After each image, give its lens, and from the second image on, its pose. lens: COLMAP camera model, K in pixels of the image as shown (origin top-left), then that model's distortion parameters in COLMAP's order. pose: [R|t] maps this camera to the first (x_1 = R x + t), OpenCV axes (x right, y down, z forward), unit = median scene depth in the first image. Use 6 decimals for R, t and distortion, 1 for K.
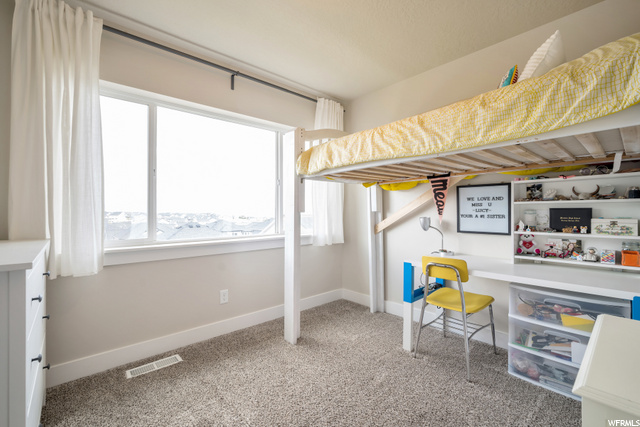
lens RADIAL K [[283.6, 0, 312.9], [0, 283.6, 214.8], [0, 0, 1]] dist [-0.012589, 0.000136]
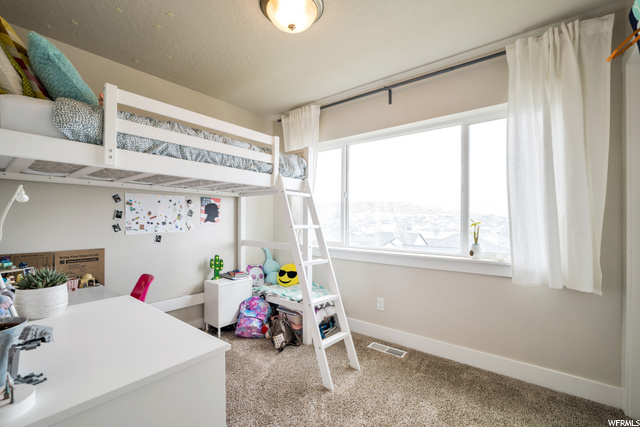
lens RADIAL K [[279.2, 0, 327.6], [0, 279.2, 214.3], [0, 0, 1]] dist [-0.011364, 0.000096]
pose [[0.180296, -0.014421, -0.983507, 0.663574], [-0.013899, 0.999755, -0.017207, -0.024807], [0.983514, 0.016772, 0.180052, 0.604179]]
